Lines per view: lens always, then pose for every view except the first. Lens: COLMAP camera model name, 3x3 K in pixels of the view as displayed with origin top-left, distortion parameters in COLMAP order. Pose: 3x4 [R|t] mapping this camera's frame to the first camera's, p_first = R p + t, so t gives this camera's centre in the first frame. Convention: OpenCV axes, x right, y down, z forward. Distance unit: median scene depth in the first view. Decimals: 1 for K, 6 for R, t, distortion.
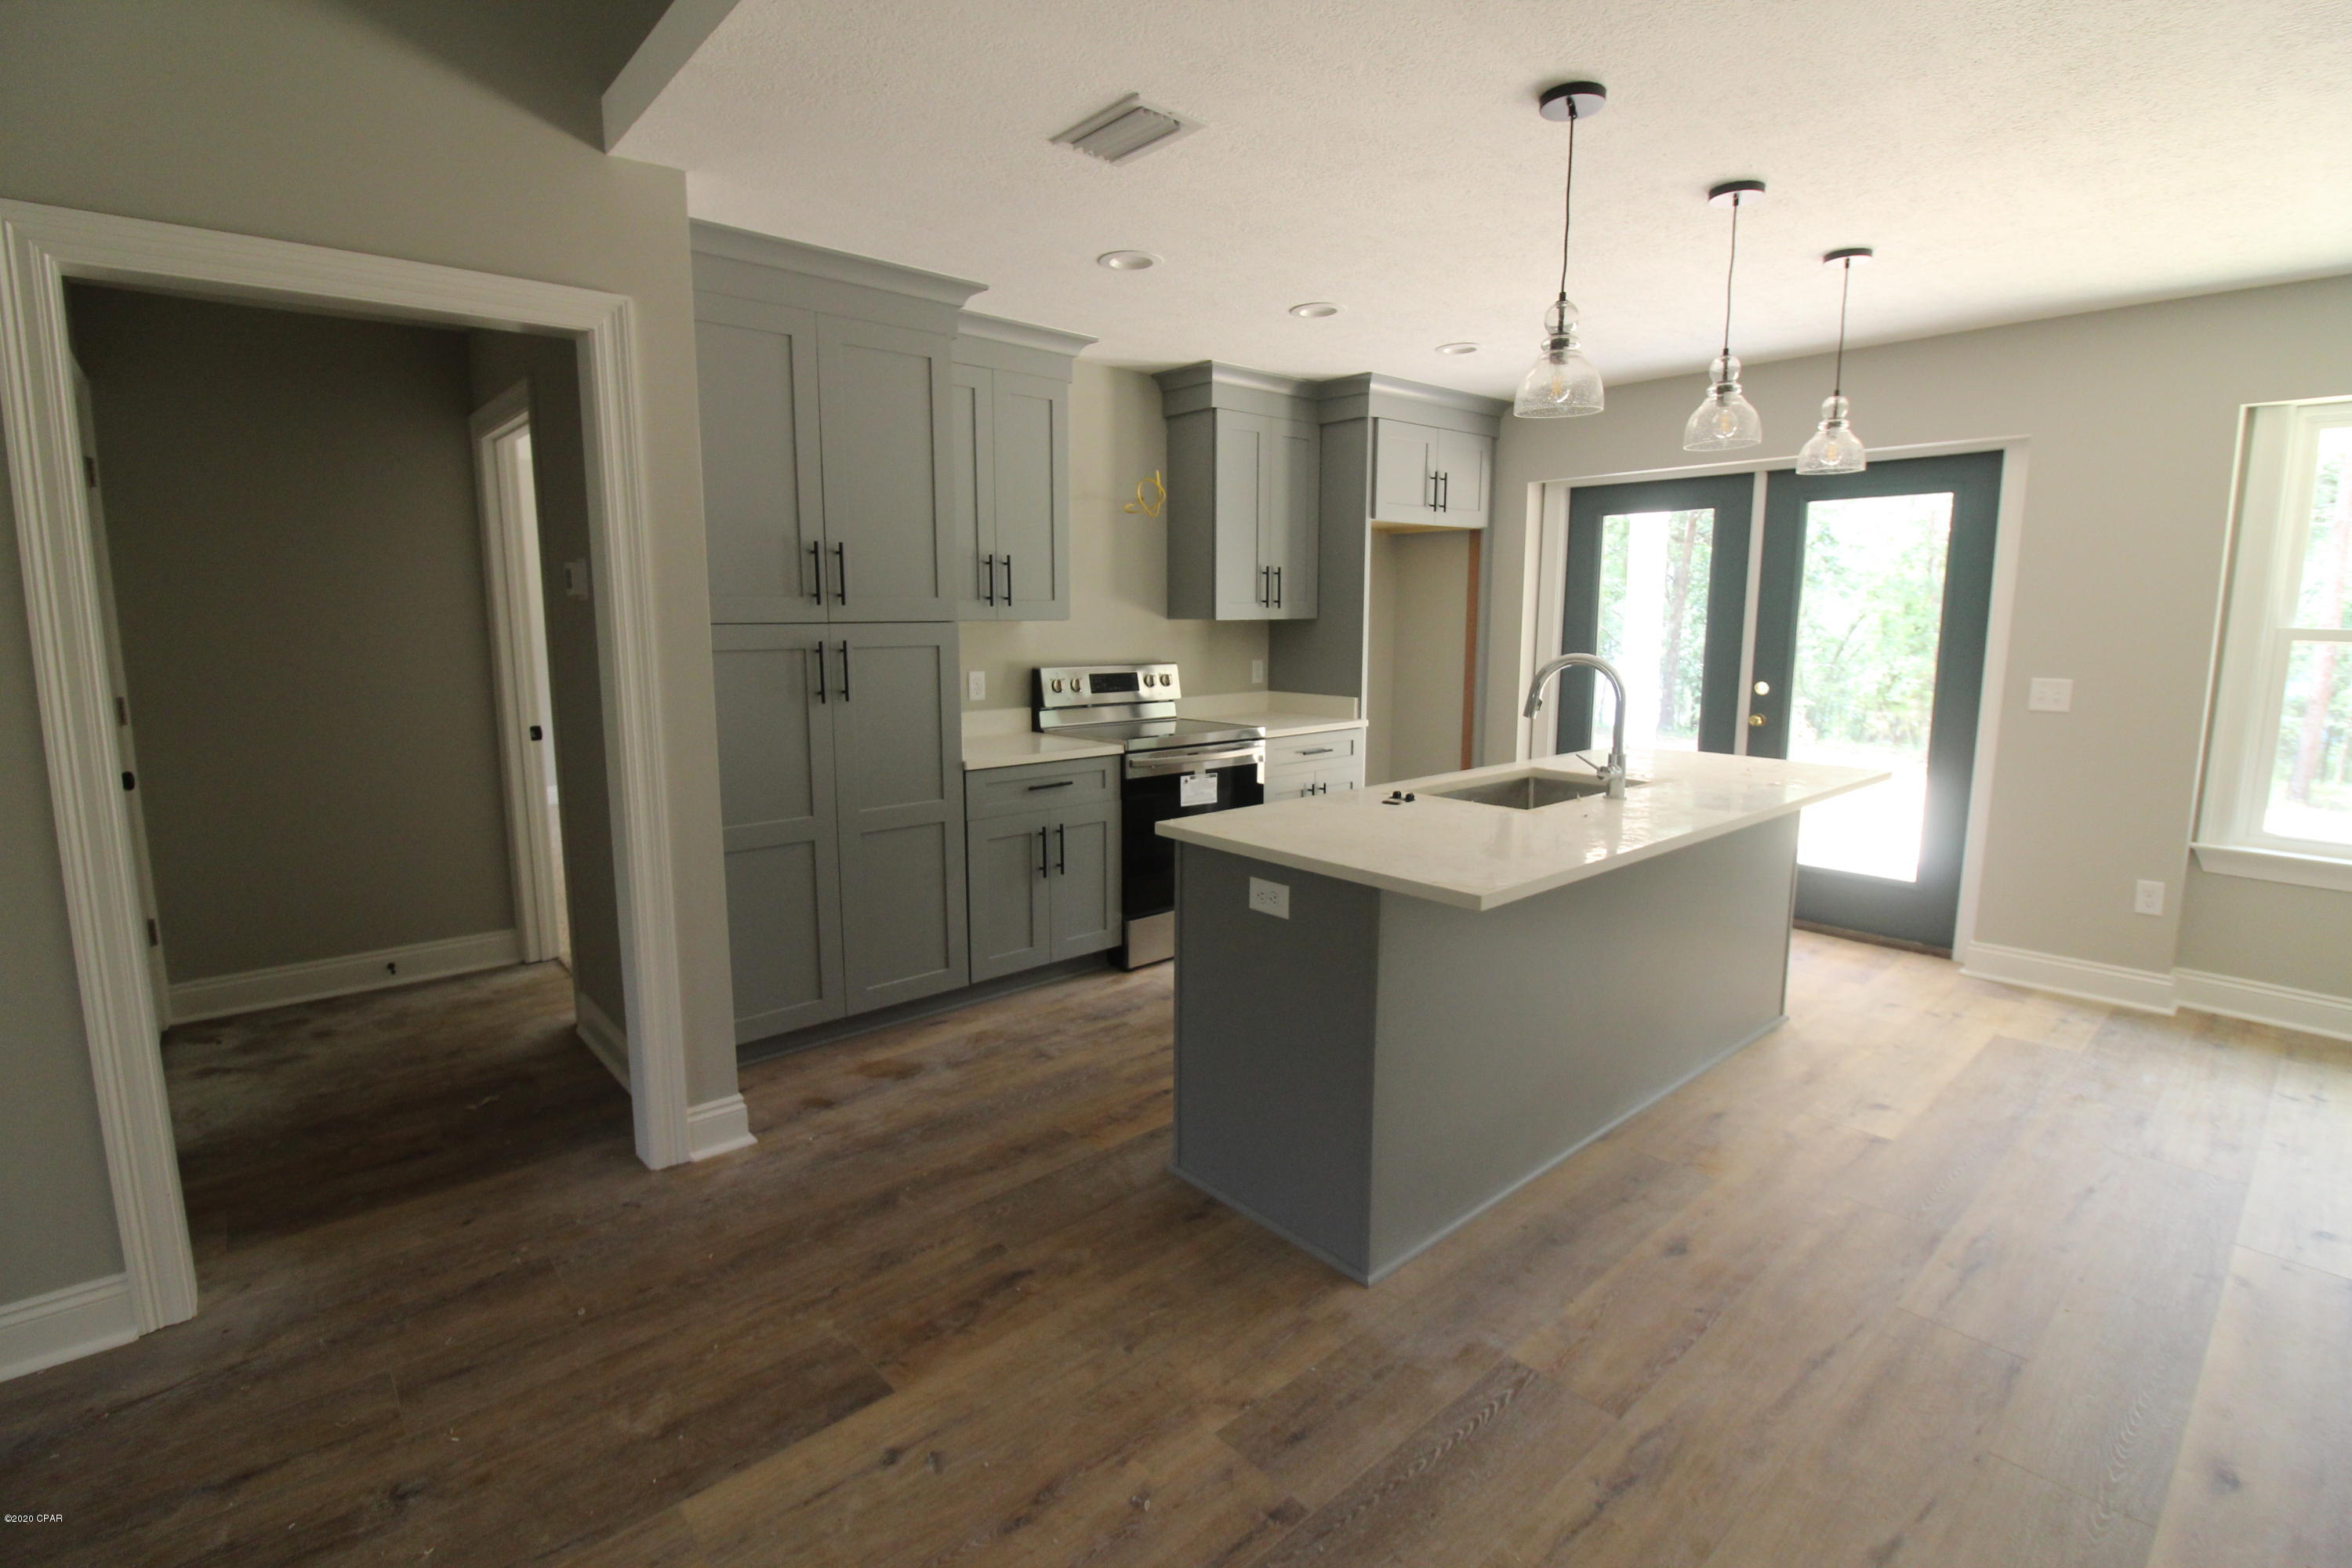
lens RADIAL K [[1091.1, 0, 1178.3], [0, 1091.1, 774.5], [0, 0, 1]] dist [-0.002613, -0.000091]
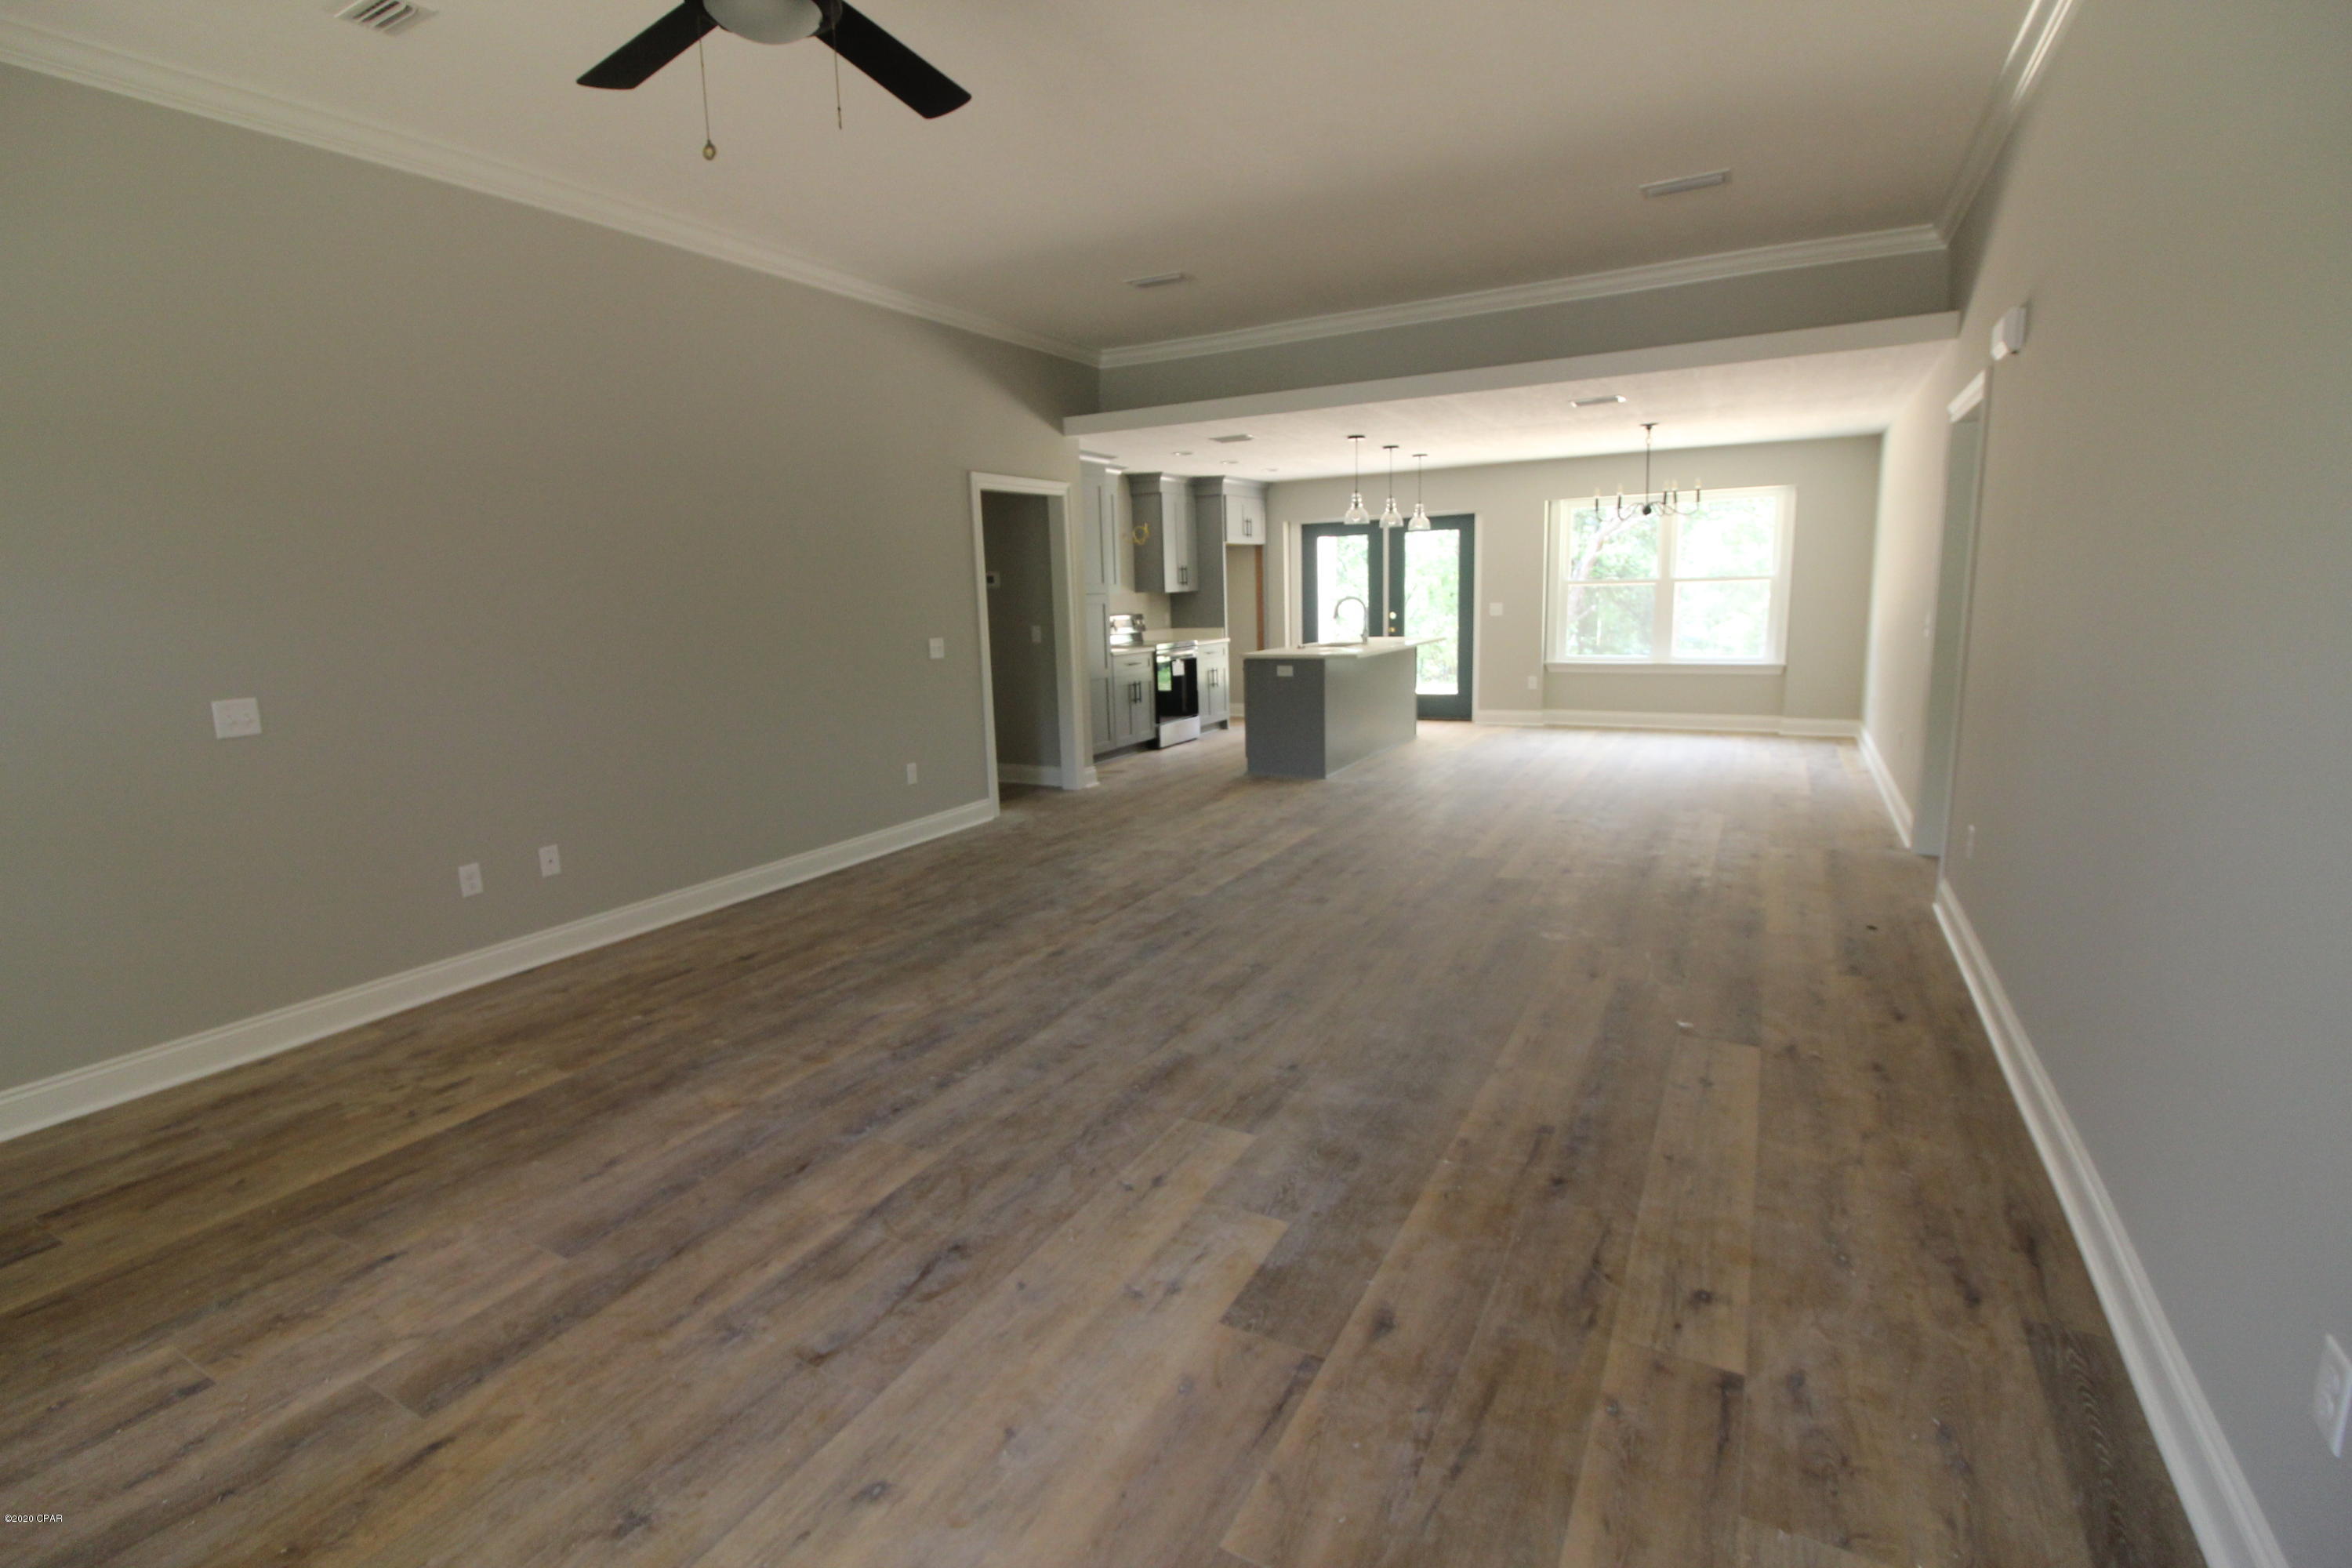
lens RADIAL K [[1091.1, 0, 1175.3], [0, 1091.1, 781.3], [0, 0, 1]] dist [-0.002613, -0.000091]
pose [[0.940062, -0.087940, 0.329470, -0.661799], [0.082214, 0.996123, 0.031301, 0.155631], [-0.330945, -0.002338, 0.943647, -0.979915]]
